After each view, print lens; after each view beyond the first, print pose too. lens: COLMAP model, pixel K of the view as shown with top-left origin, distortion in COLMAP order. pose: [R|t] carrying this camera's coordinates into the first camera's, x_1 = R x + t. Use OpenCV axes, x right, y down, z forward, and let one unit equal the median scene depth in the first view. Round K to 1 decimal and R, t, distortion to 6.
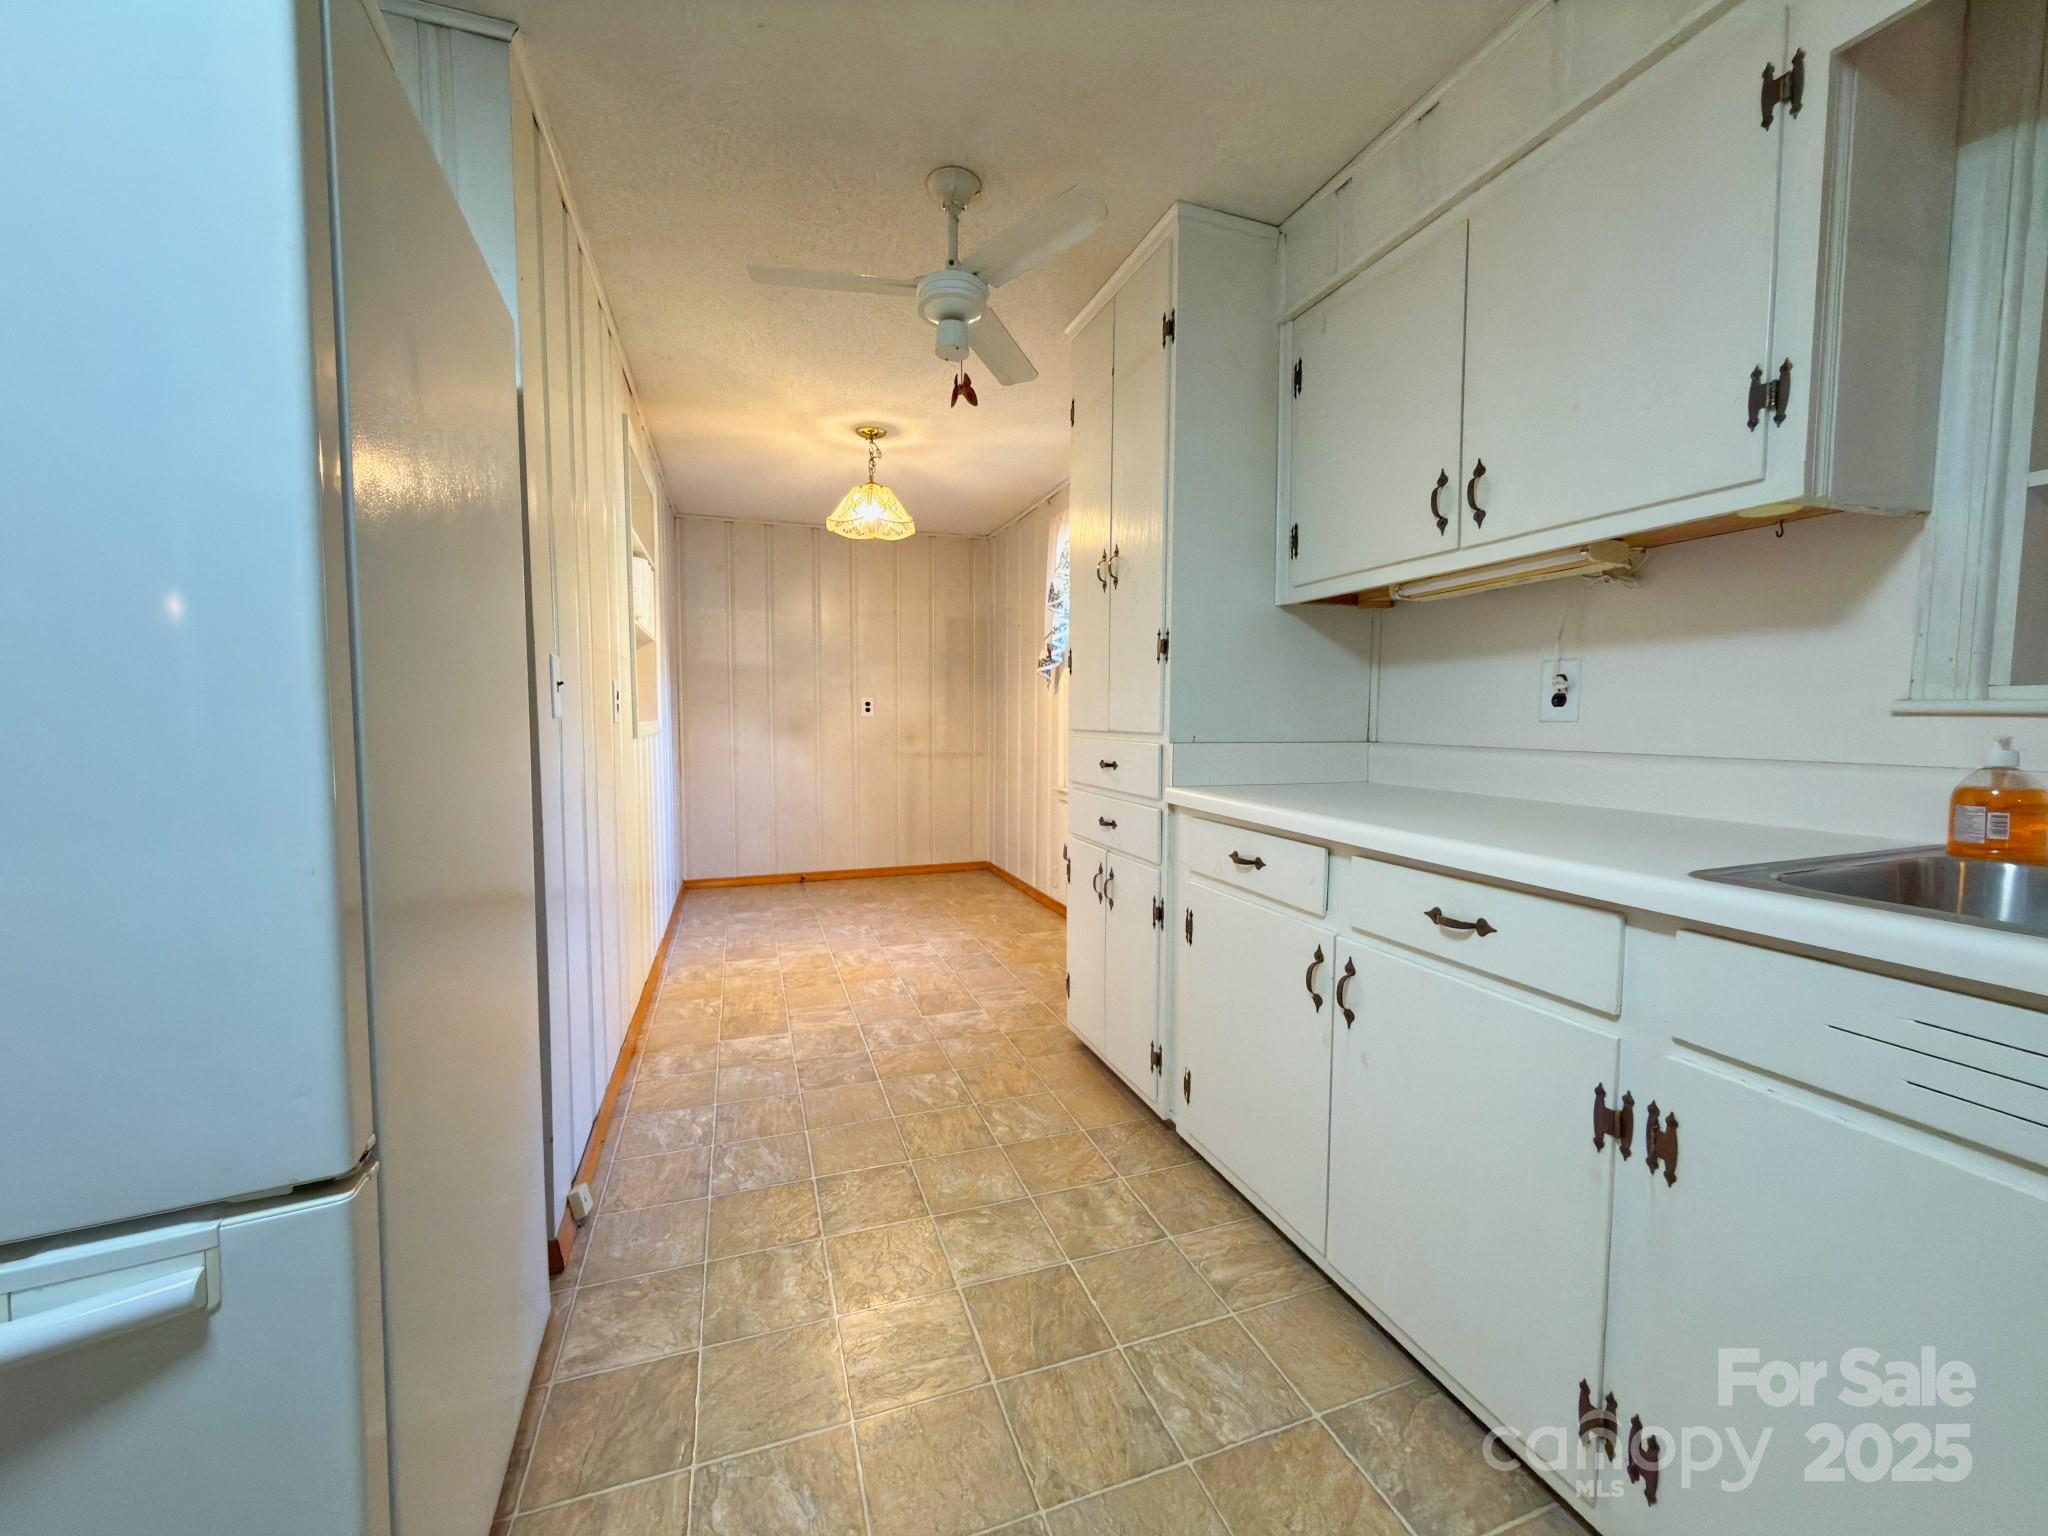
lens RADIAL K [[815.1, 0, 1019.3], [0, 815.1, 761.1], [0, 0, 1]] dist [0.001127, 0.000135]
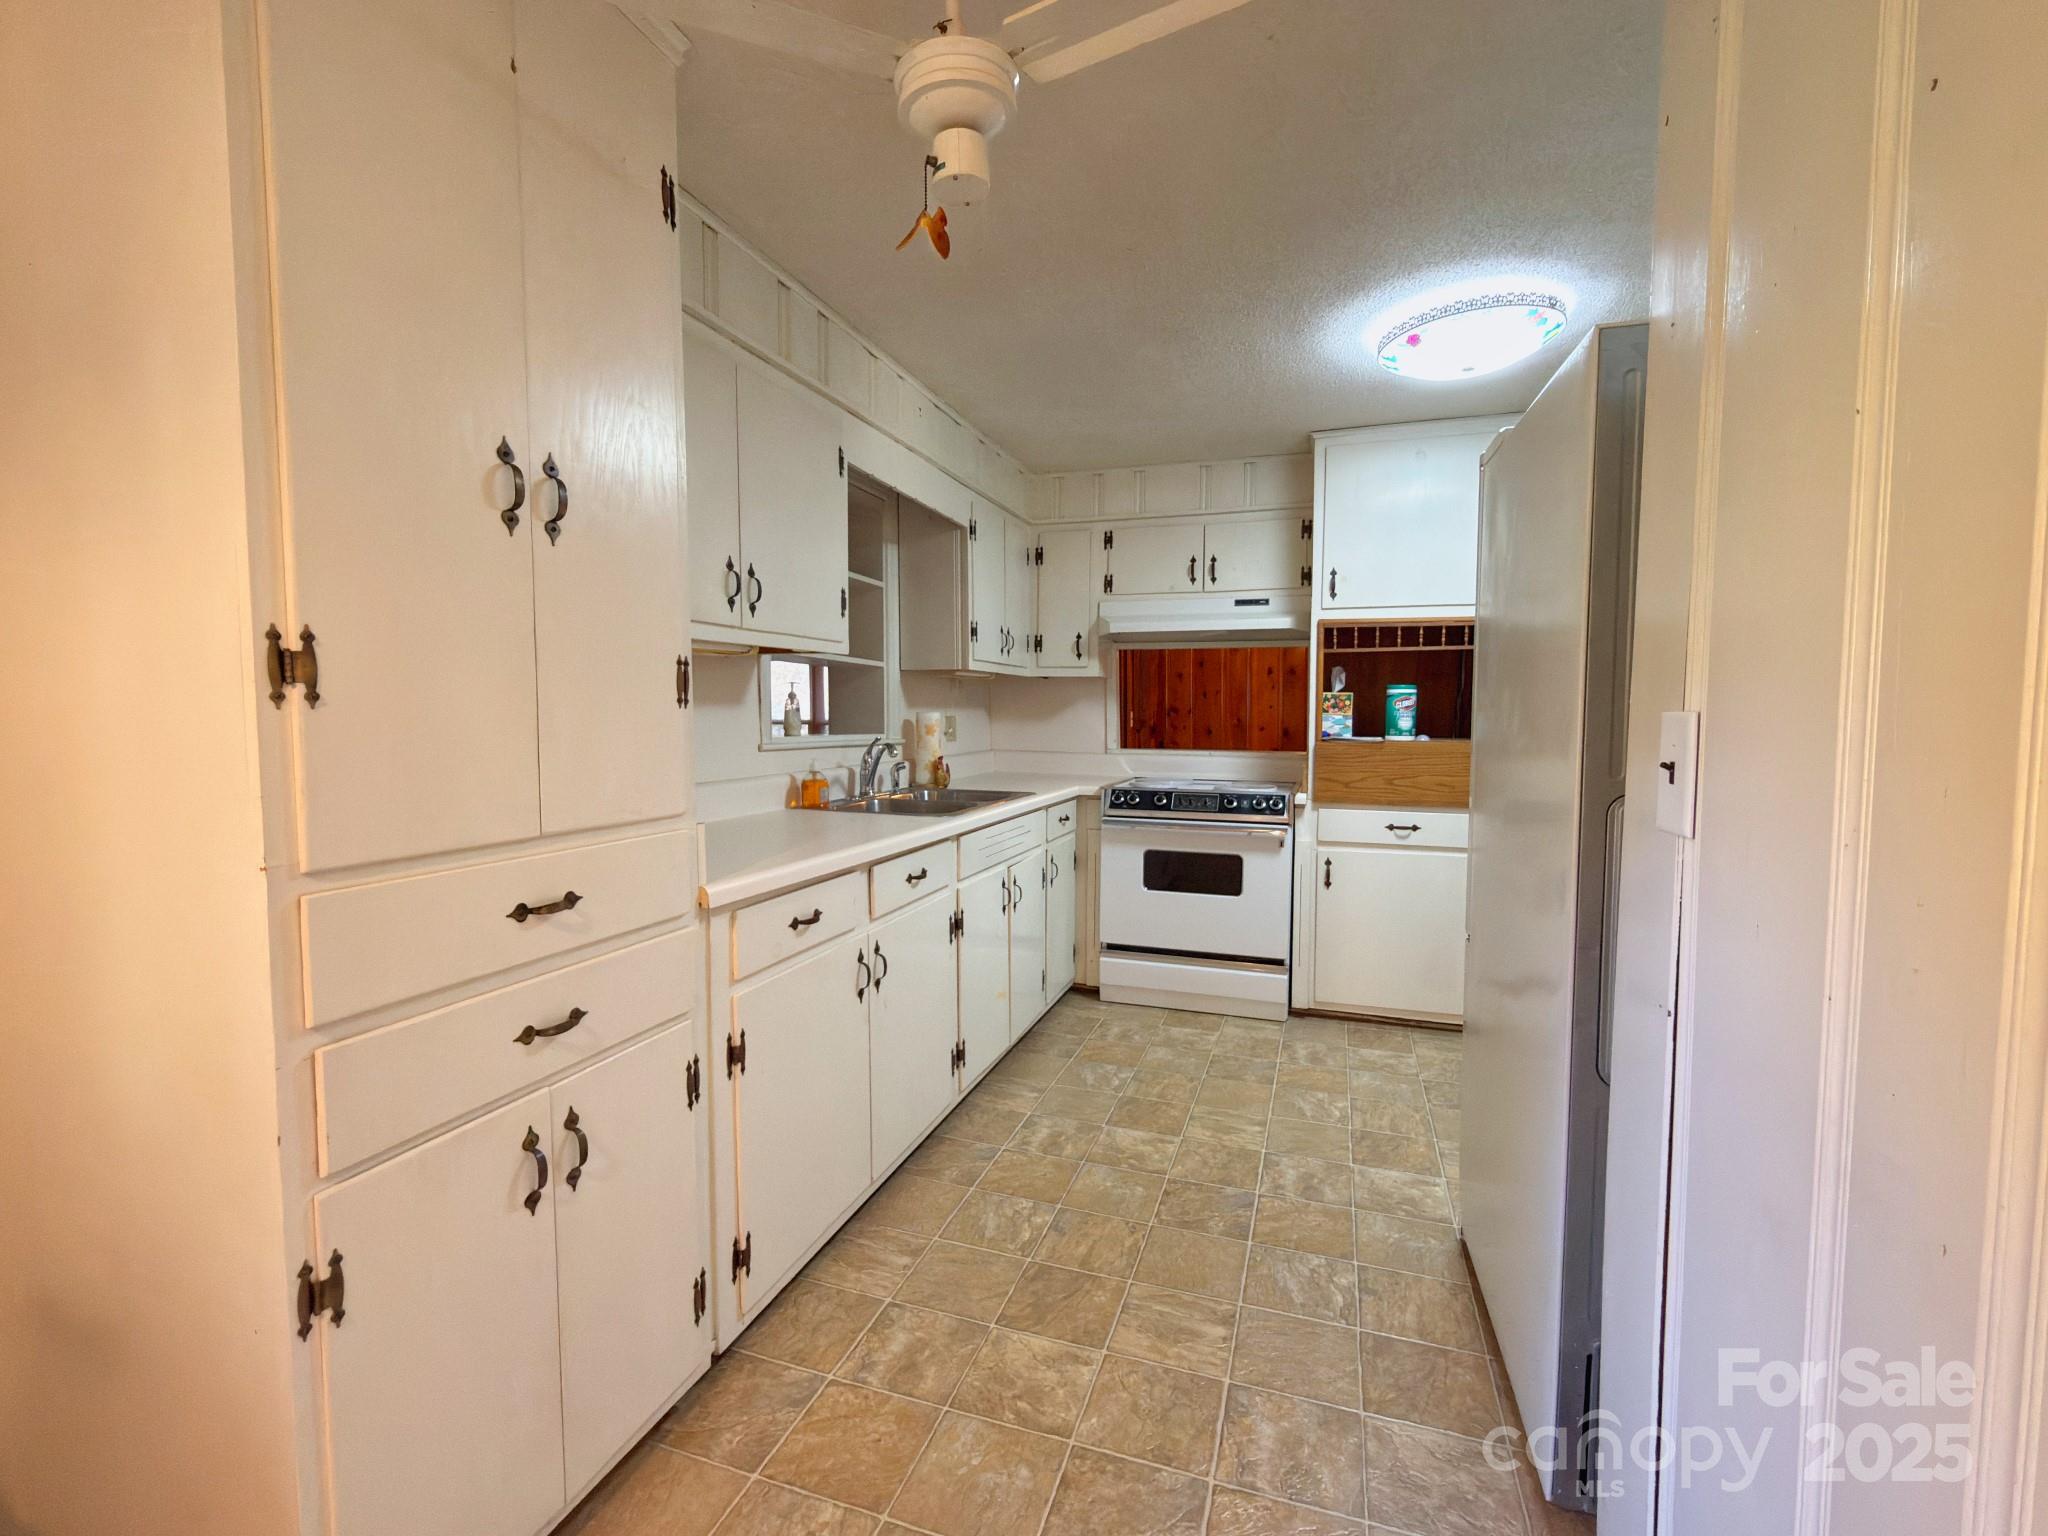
lens RADIAL K [[906.8, 0, 1018.2], [0, 906.8, 770.1], [0, 0, 1]] dist [-0.007387, 0.000491]
pose [[-0.788179, -0.041243, 0.614062, -0.687775], [0.036400, 0.992882, 0.113407, -0.202209], [-0.614368, 0.111737, -0.781067, 1.983854]]
